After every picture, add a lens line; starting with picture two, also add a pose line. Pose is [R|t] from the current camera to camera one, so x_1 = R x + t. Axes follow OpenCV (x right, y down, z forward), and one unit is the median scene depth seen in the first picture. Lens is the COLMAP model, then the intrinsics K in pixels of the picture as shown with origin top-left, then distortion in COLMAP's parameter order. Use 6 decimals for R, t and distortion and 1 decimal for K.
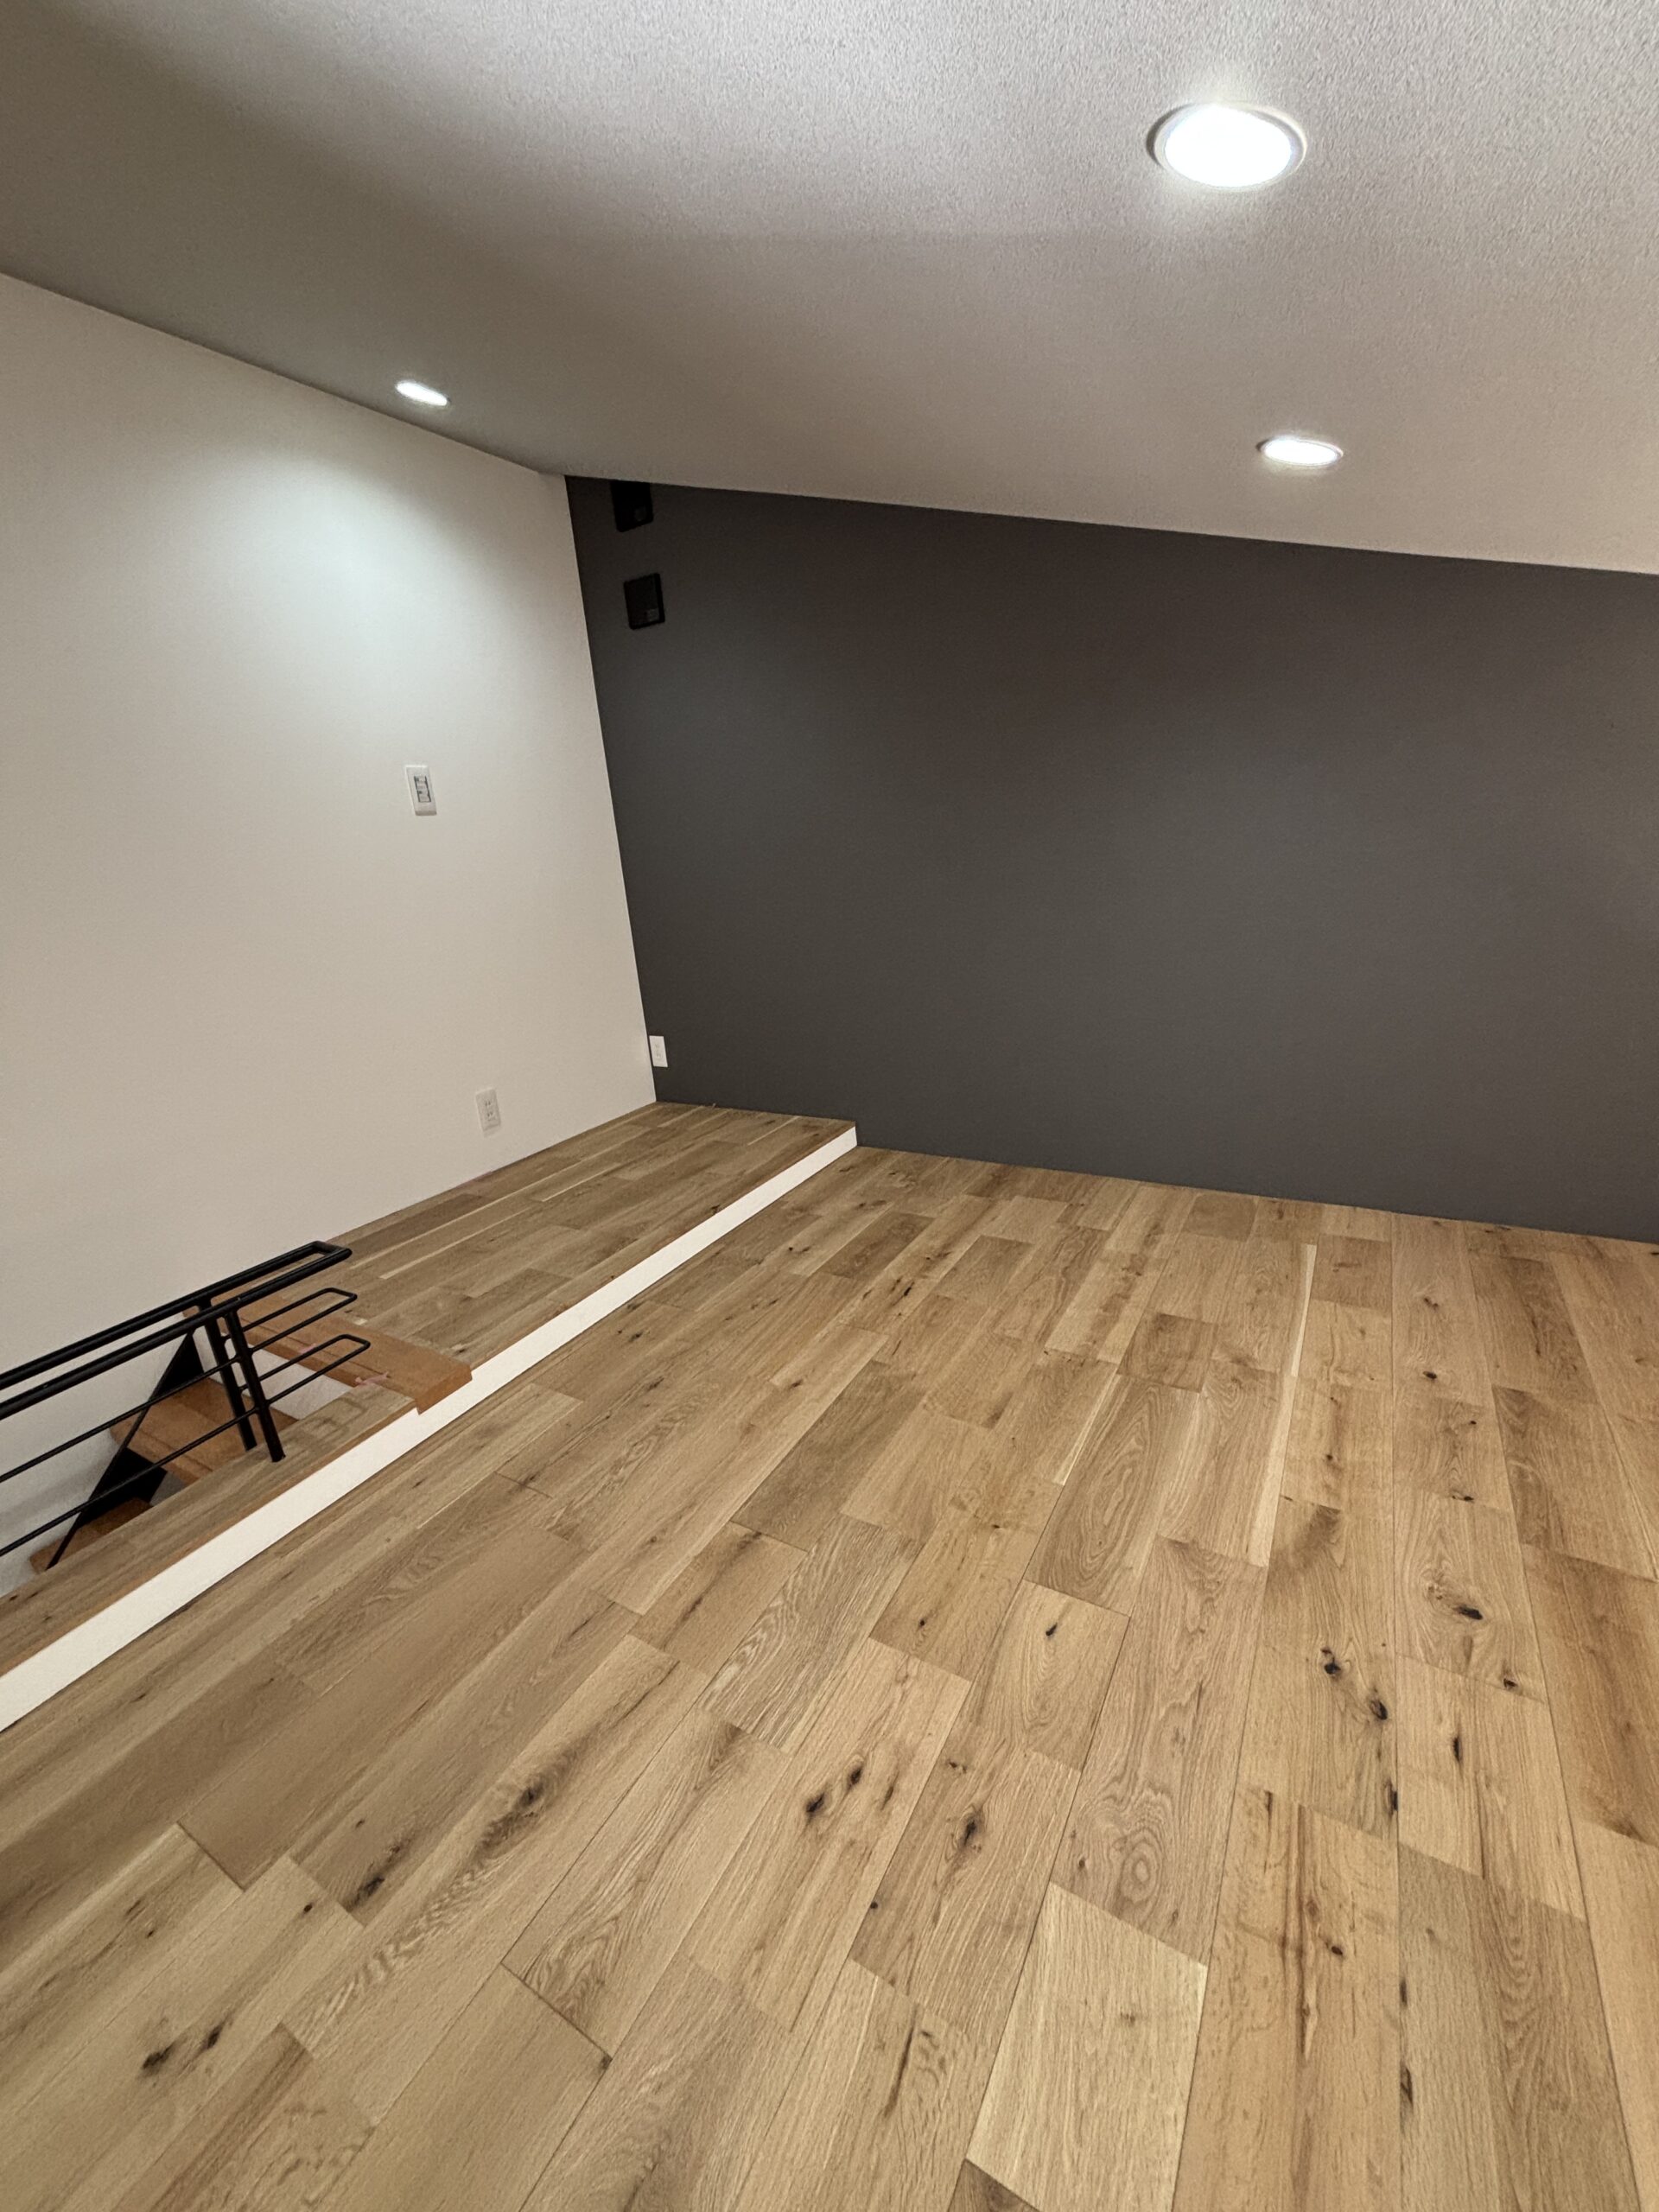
lens RADIAL K [[897.7, 0, 829.5], [0, 897.7, 1106.0], [0, 0, 1]] dist [-0.002082, 0.000145]
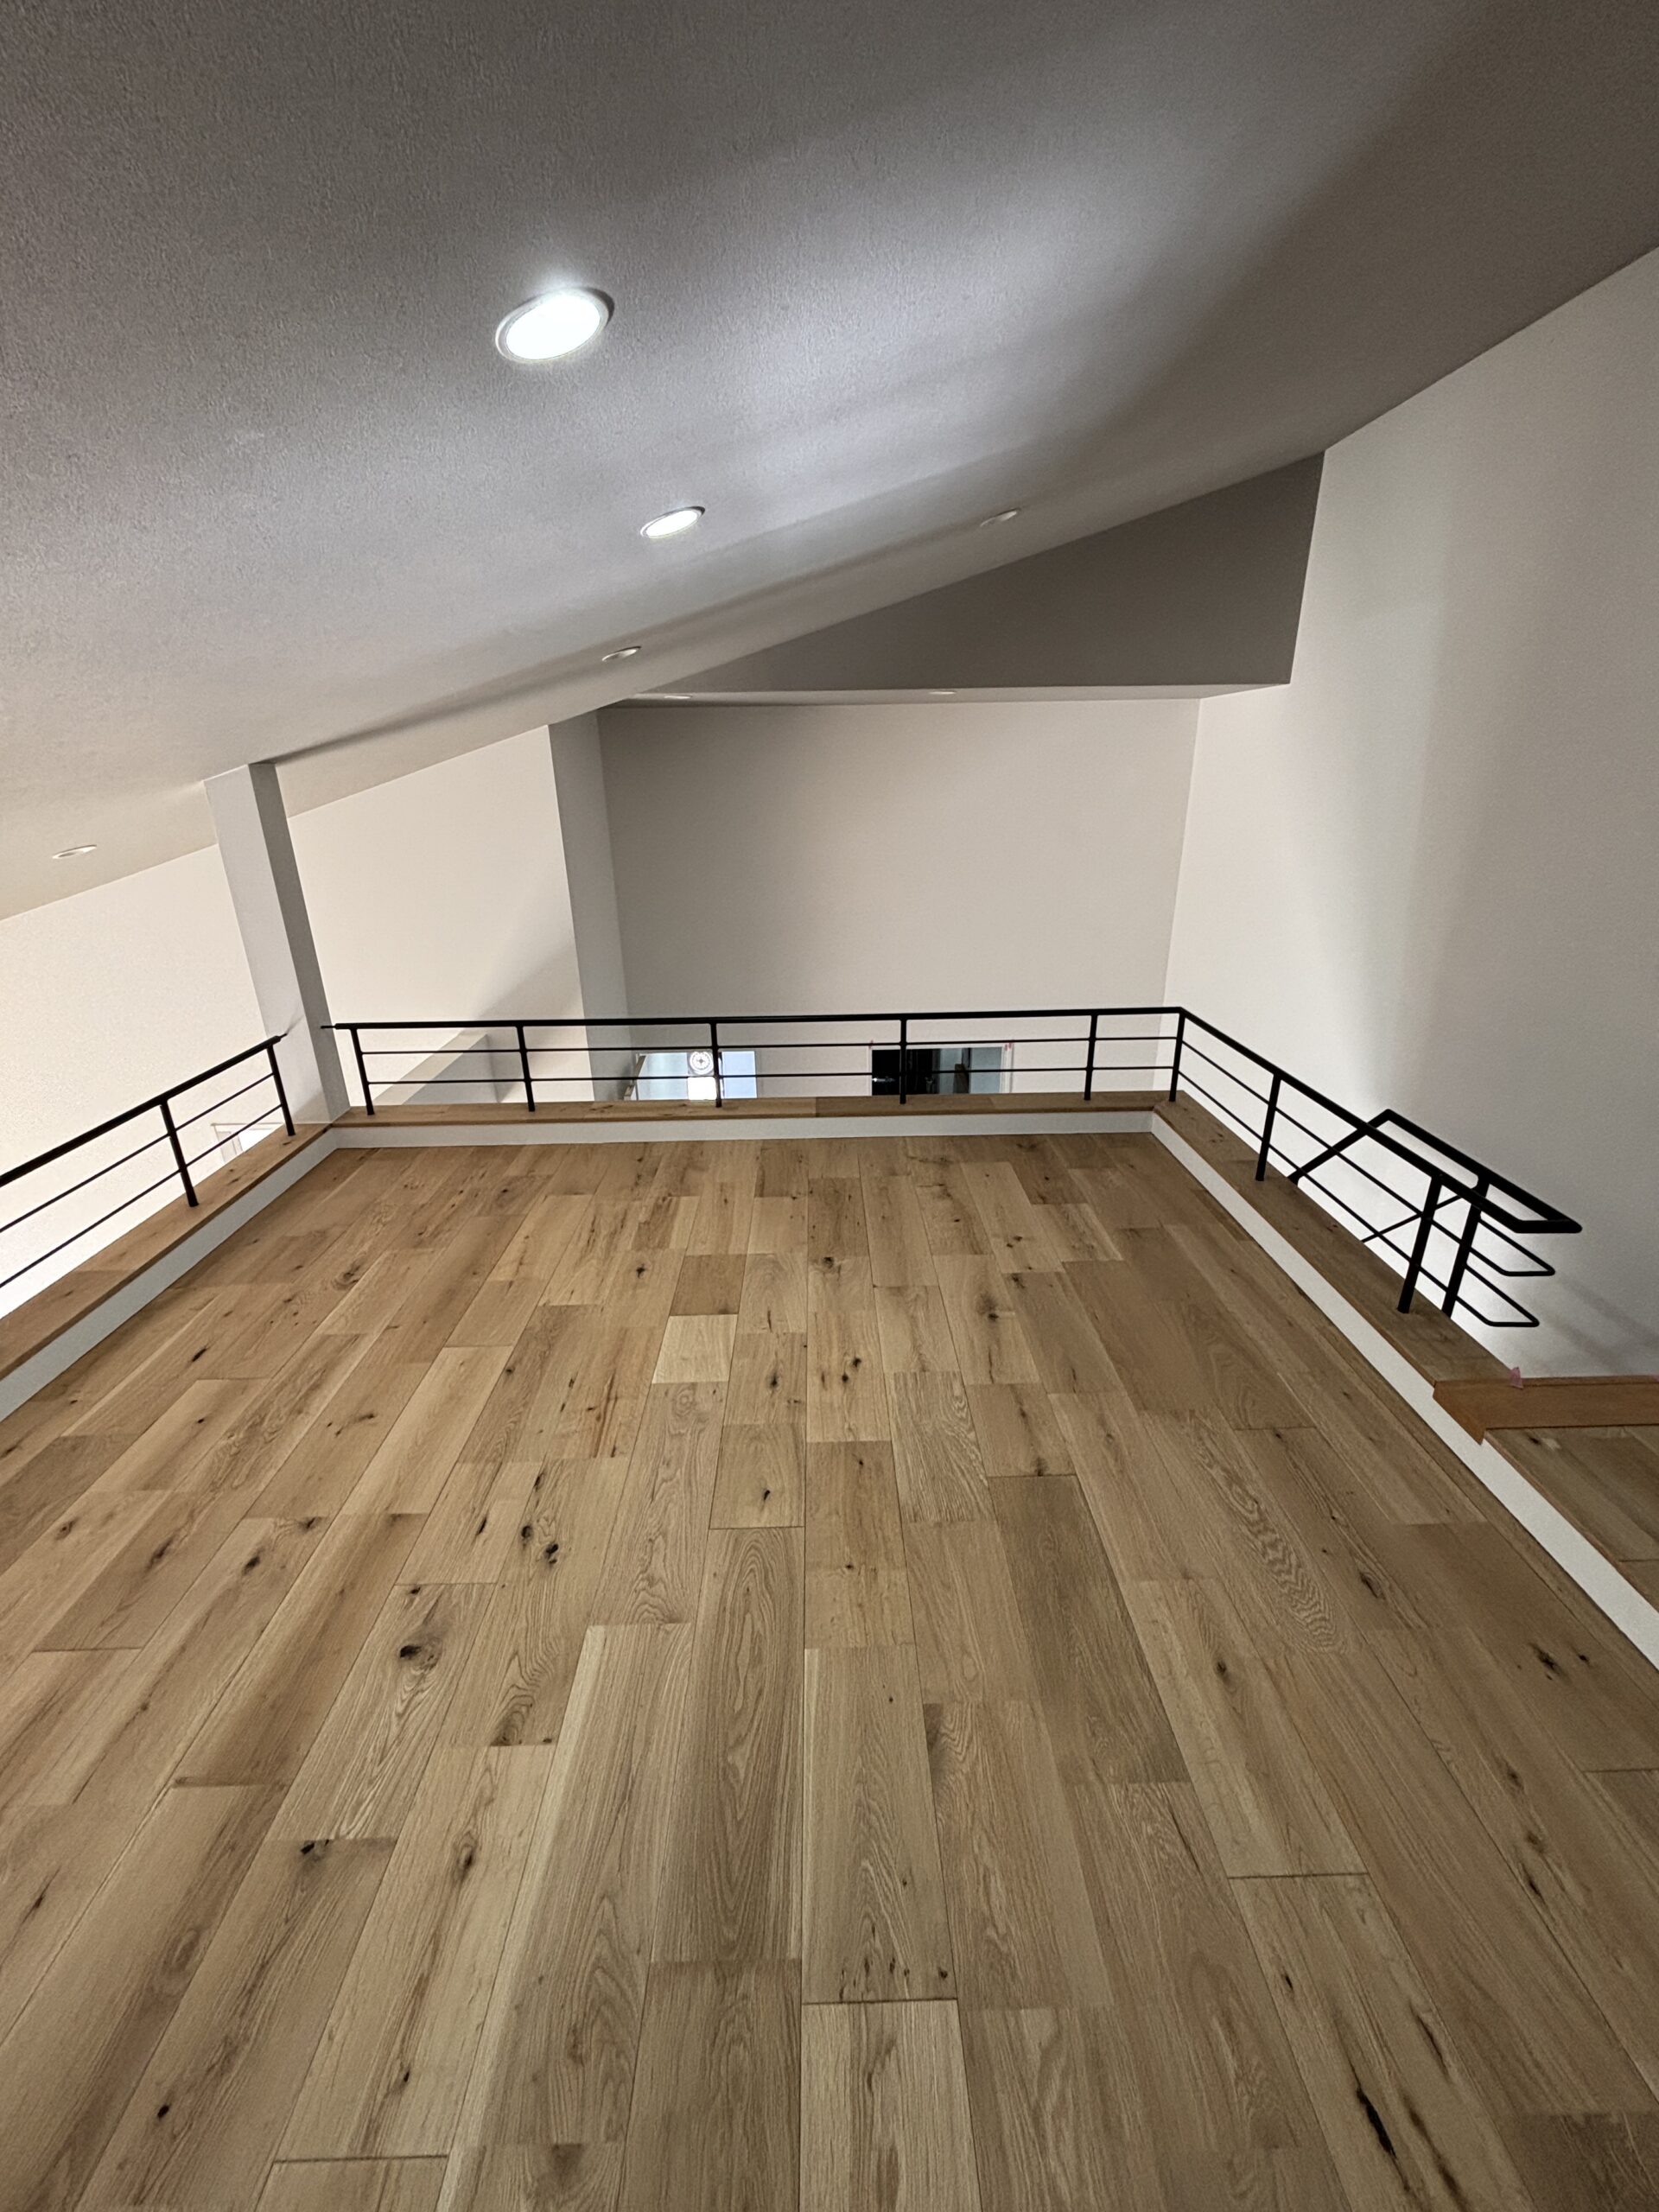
lens RADIAL K [[897.7, 0, 829.5], [0, 897.7, 1106.0], [0, 0, 1]] dist [-0.002082, 0.000145]
pose [[-0.848755, 0.274133, -0.452179, 0.631794], [-0.070605, 0.788719, 0.610686, -0.640906], [0.524052, 0.550249, -0.650074, 1.677683]]
